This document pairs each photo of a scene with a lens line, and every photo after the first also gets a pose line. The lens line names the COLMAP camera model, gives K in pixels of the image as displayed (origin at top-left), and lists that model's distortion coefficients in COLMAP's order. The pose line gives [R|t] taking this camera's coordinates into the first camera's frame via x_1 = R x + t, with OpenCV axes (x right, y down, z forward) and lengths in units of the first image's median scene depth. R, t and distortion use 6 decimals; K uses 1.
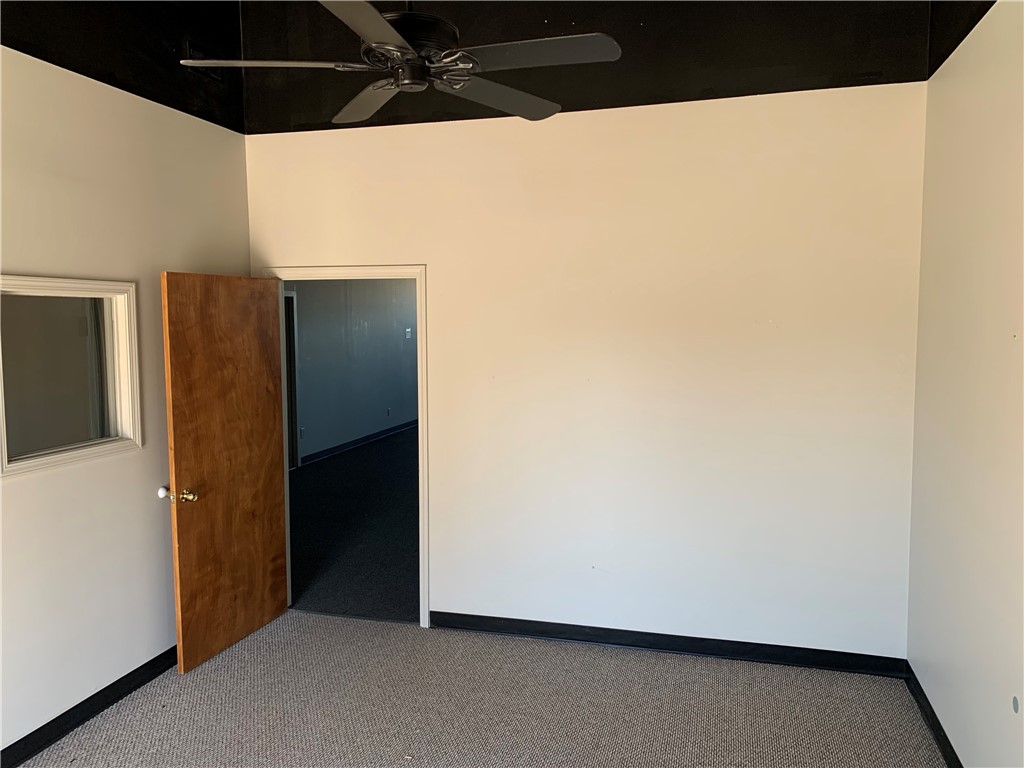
lens RADIAL K [[786.9, 0, 512.0], [0, 786.9, 384.0], [0, 0, 1]] dist [0.006246, 0.005011]
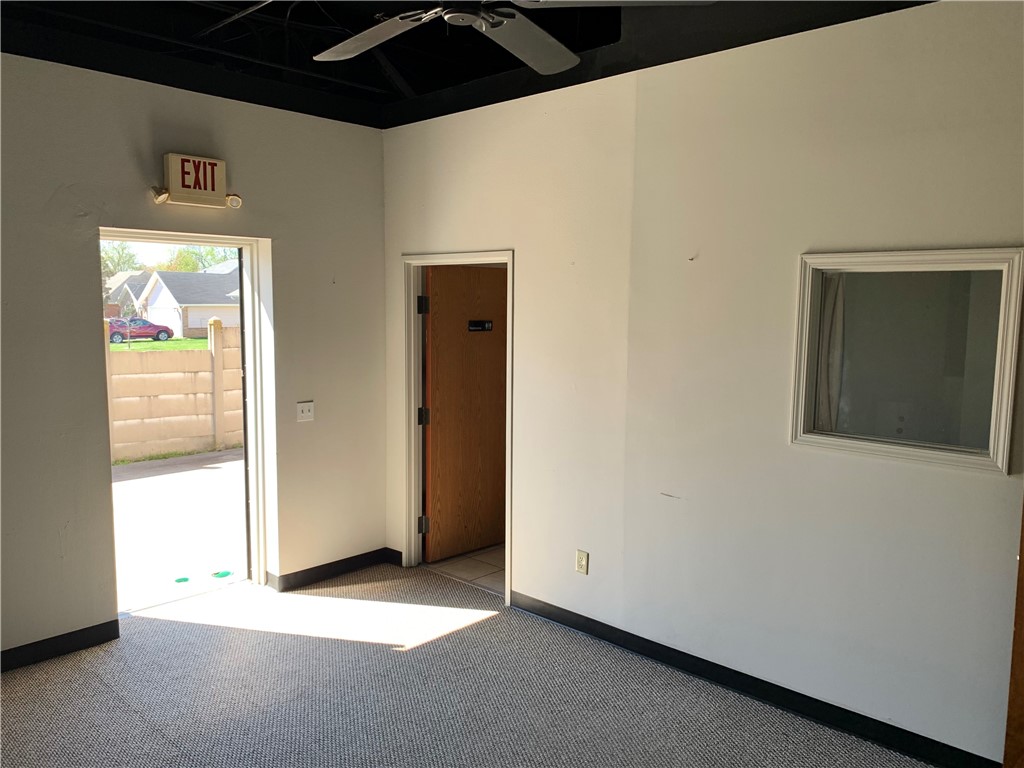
lens RADIAL K [[786.9, 0, 512.0], [0, 786.9, 384.0], [0, 0, 1]] dist [0.006246, 0.005011]
pose [[-0.471297, 0.111545, -0.874892, 0.393200], [-0.067500, 0.984499, 0.161881, -0.092669], [0.879388, 0.135349, -0.456462, 0.955165]]
